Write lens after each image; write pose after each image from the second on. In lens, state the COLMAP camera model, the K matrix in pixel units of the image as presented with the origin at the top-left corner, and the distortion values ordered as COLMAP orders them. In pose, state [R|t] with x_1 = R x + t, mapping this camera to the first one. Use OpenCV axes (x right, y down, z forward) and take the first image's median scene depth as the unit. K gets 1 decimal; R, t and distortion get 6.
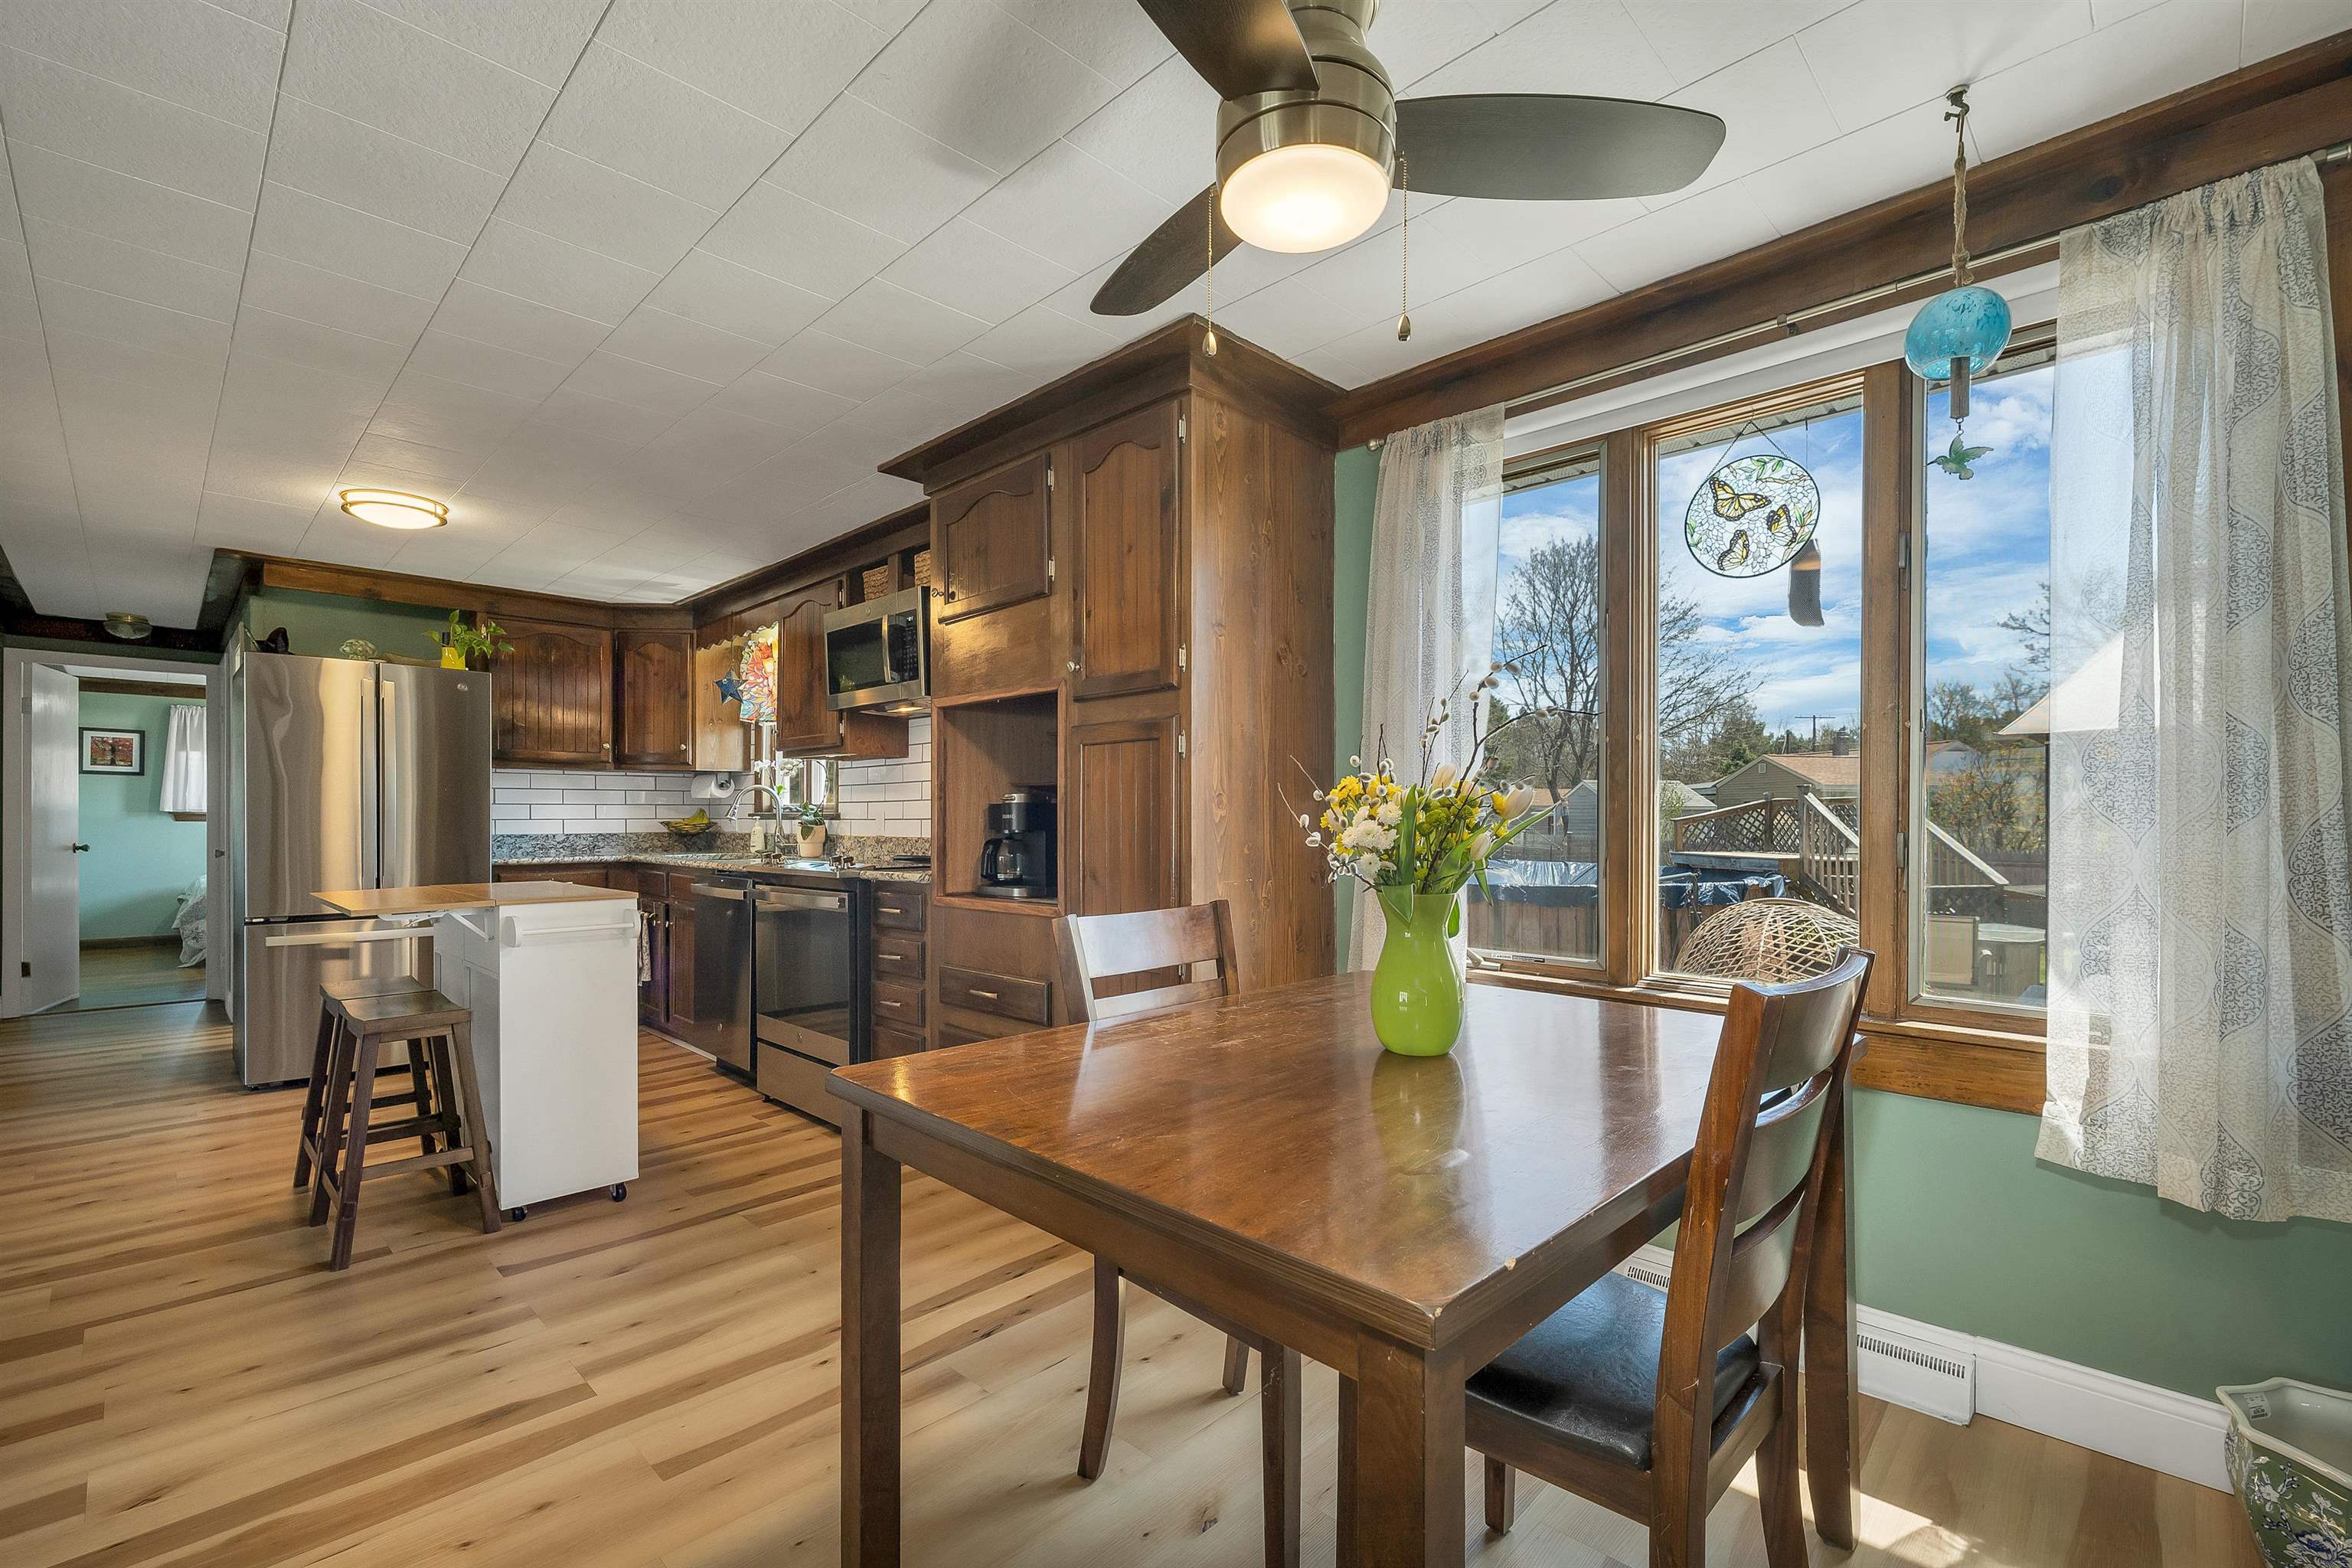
lens RADIAL K [[1017.9, 0, 1180.5], [0, 1017.9, 823.6], [0, 0, 1]] dist [-0.000539, -0.000064]
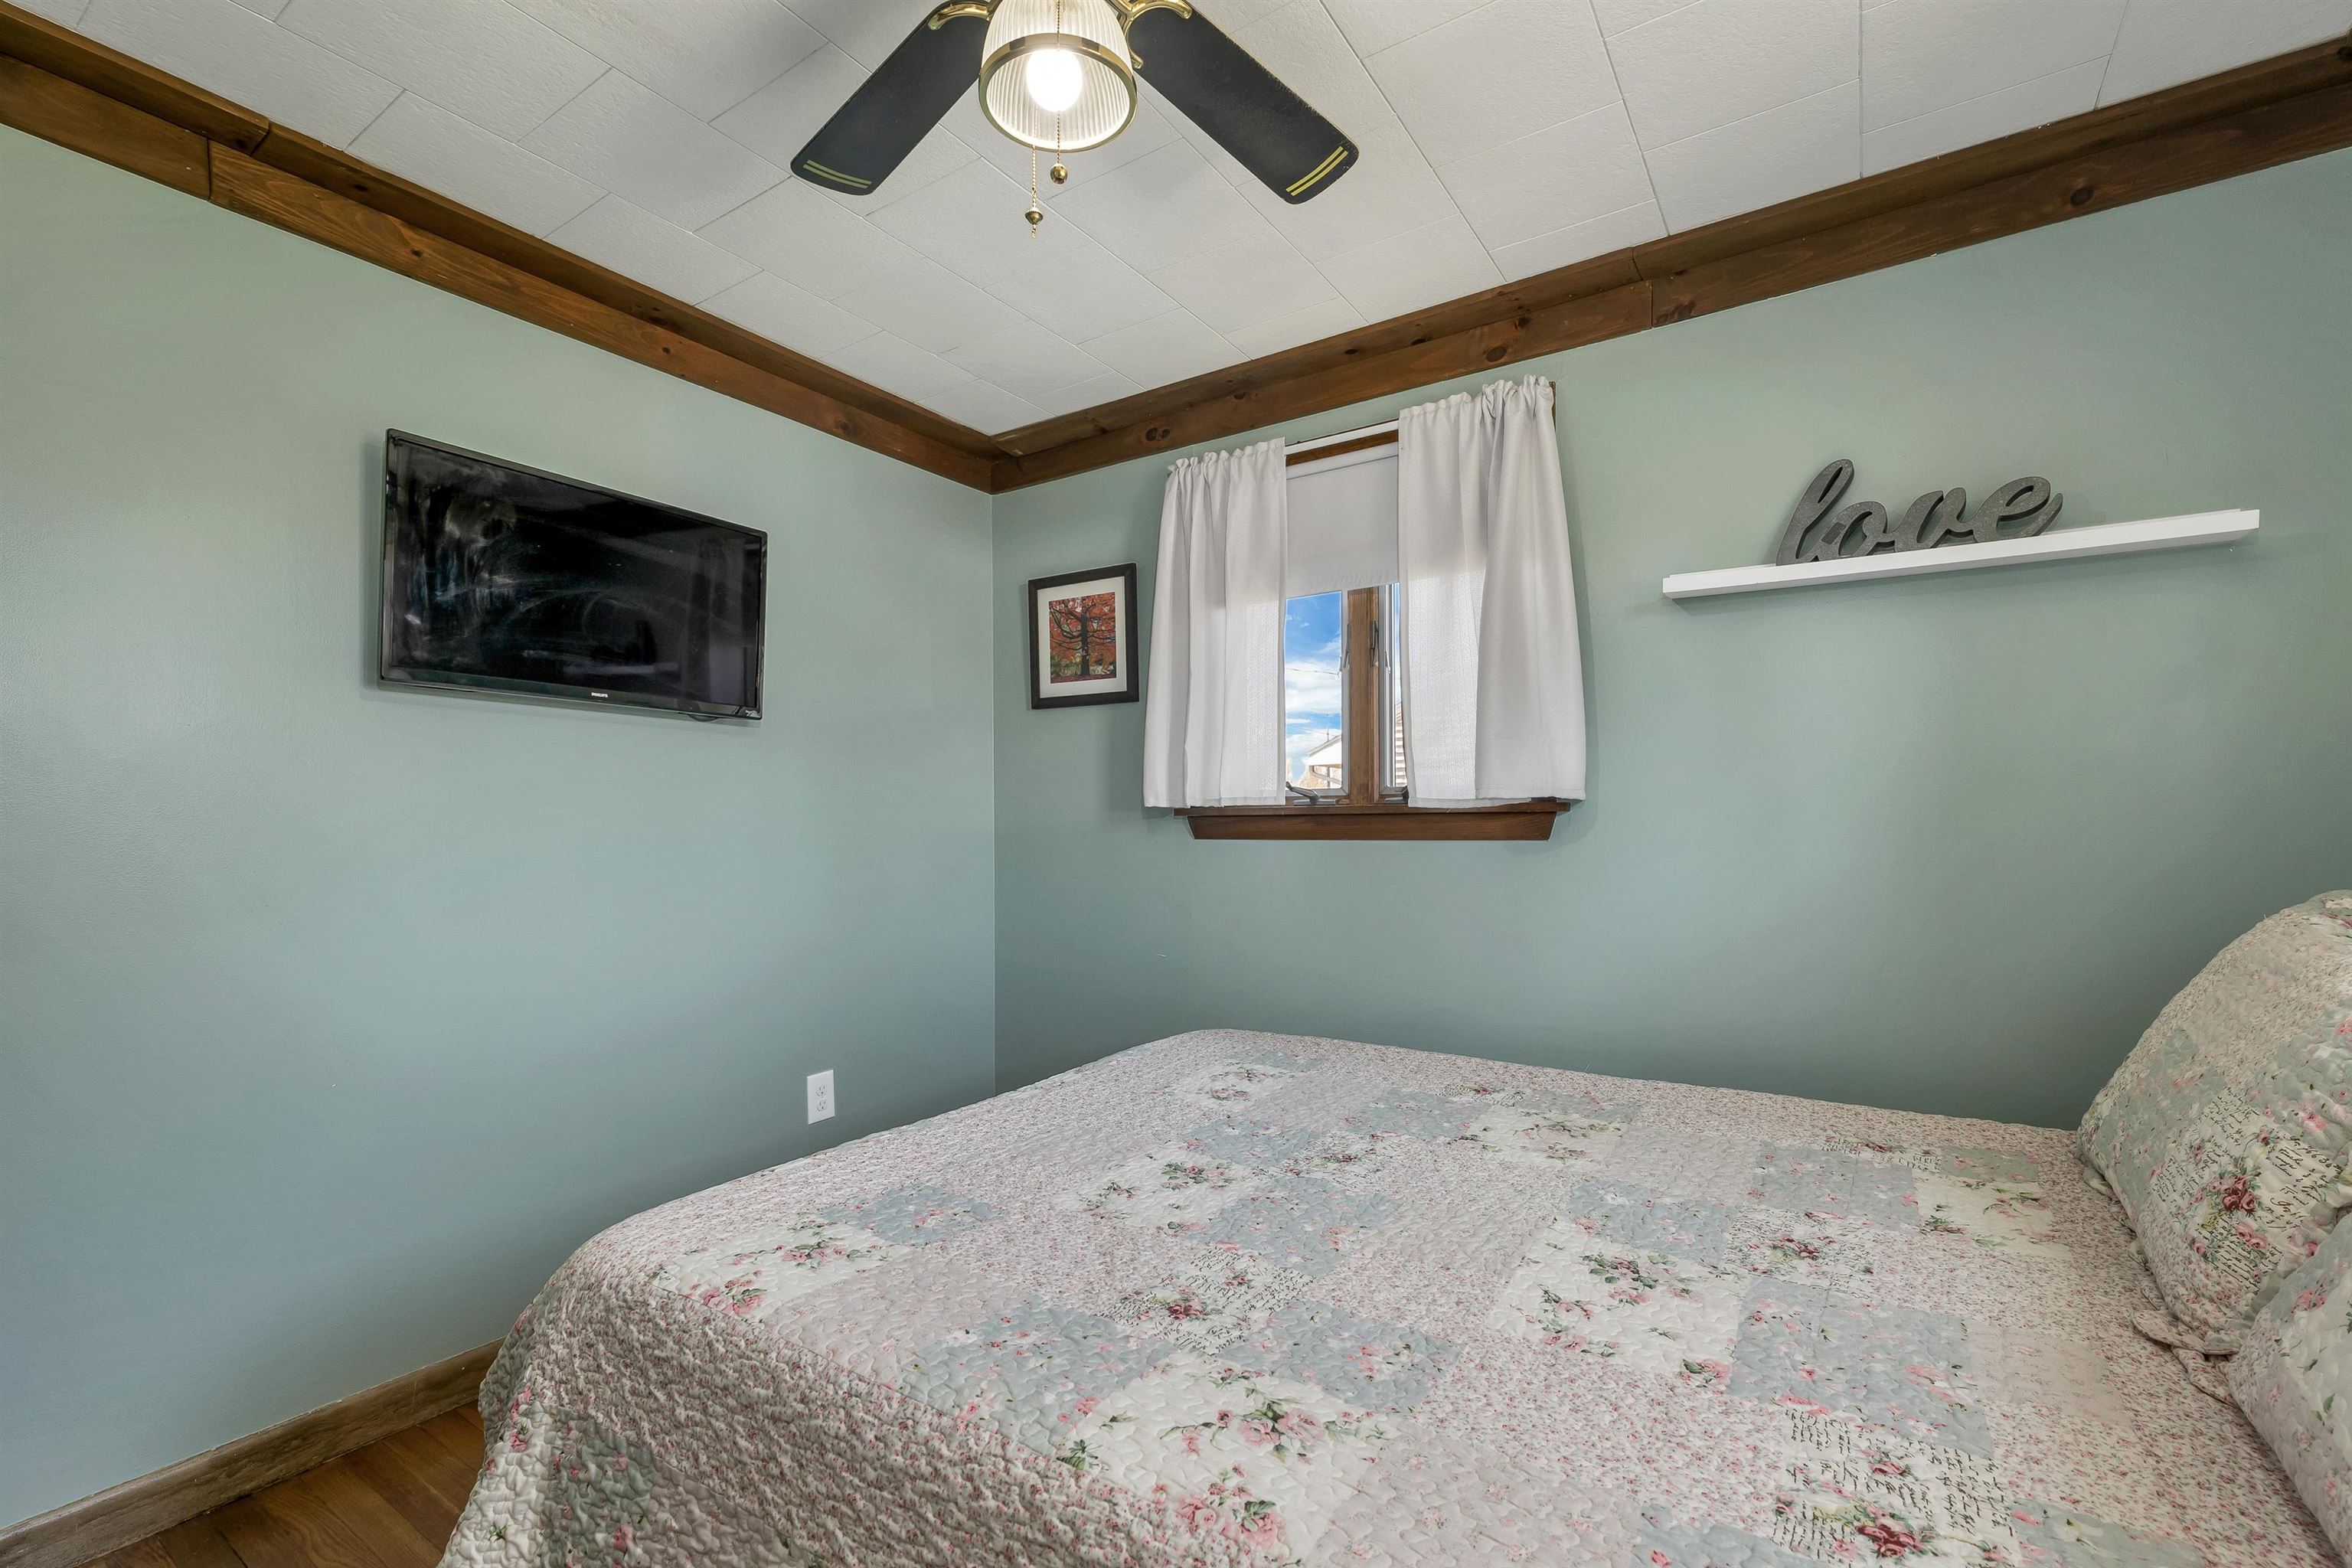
lens RADIAL K [[1023.9, 0, 1165.3], [0, 1023.9, 828.8], [0, 0, 1]] dist [0.002638, 0.000147]
pose [[0.177652, -0.000024, -0.984093, -1.271579], [-0.002705, 0.999996, -0.000513, -0.010469], [0.984090, 0.002754, 0.177651, 1.752554]]
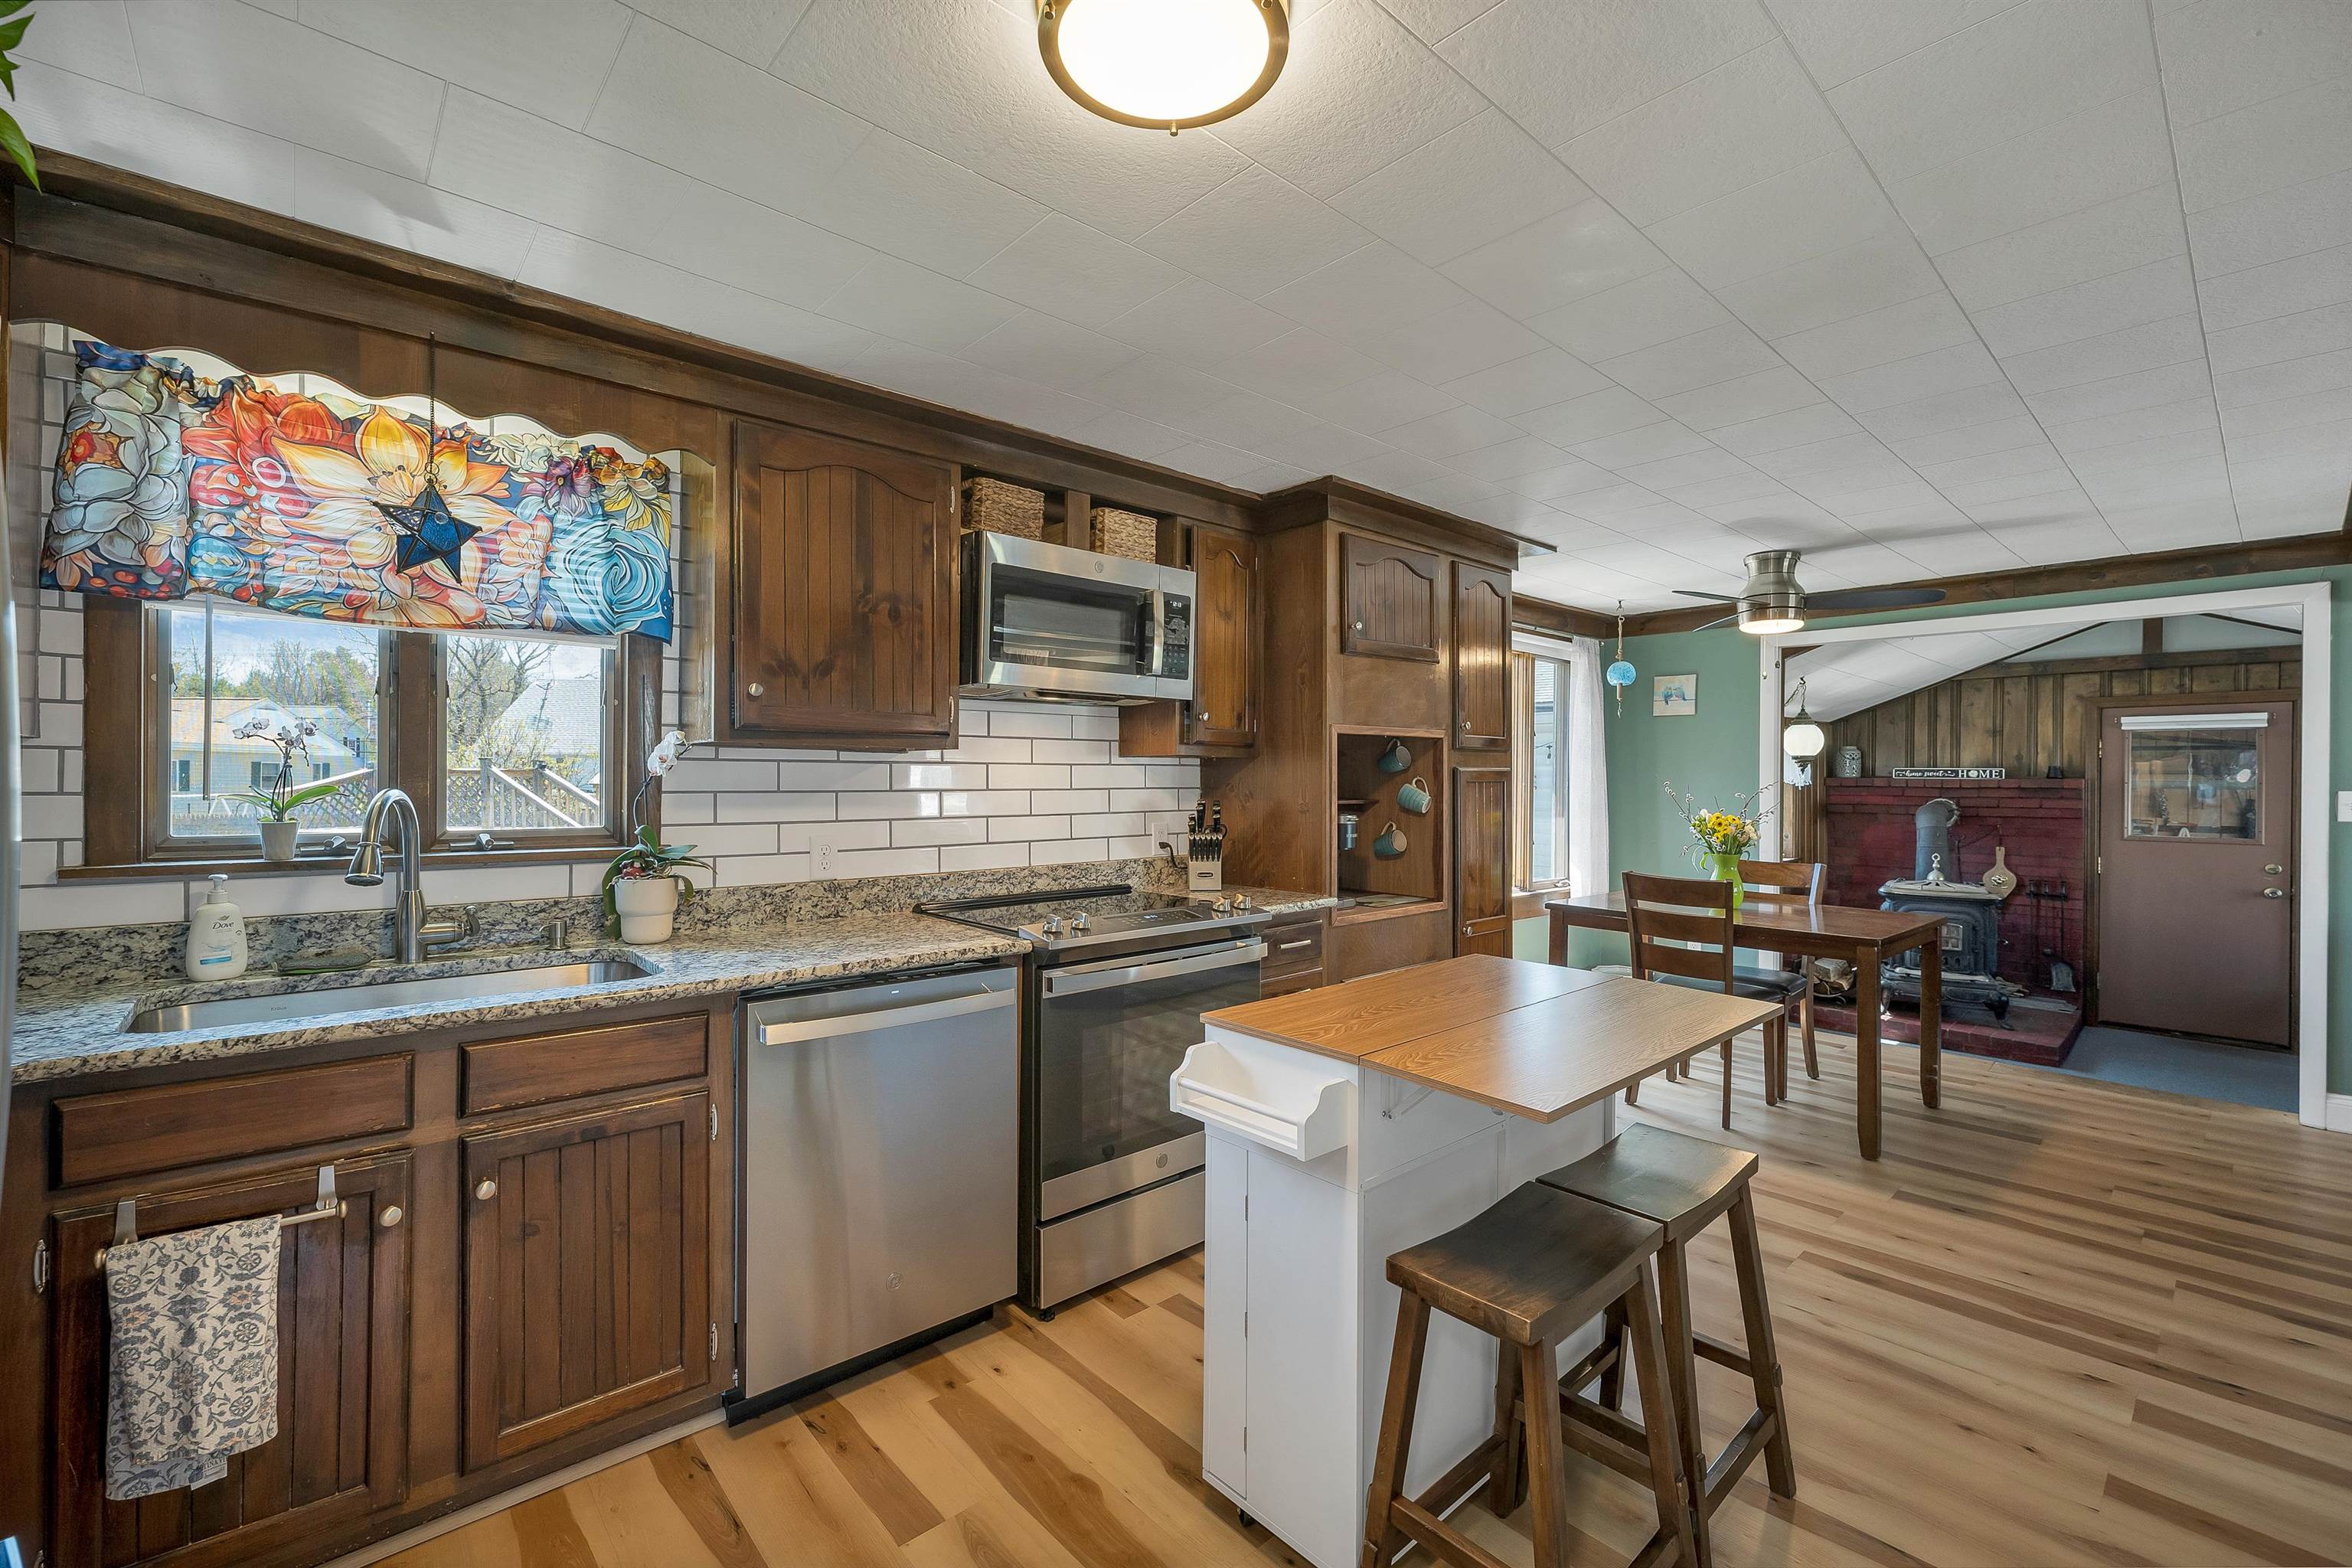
lens RADIAL K [[978.7, 0, 1176.3], [0, 978.7, 781.8], [0, 0, 1]] dist [0.001209, 0.000001]
pose [[0.065826, -0.000485, 0.997831, -0.857033], [0.000719, 1.000000, 0.000439, -0.045279], [-0.997831, 0.000688, 0.065827, 0.761958]]
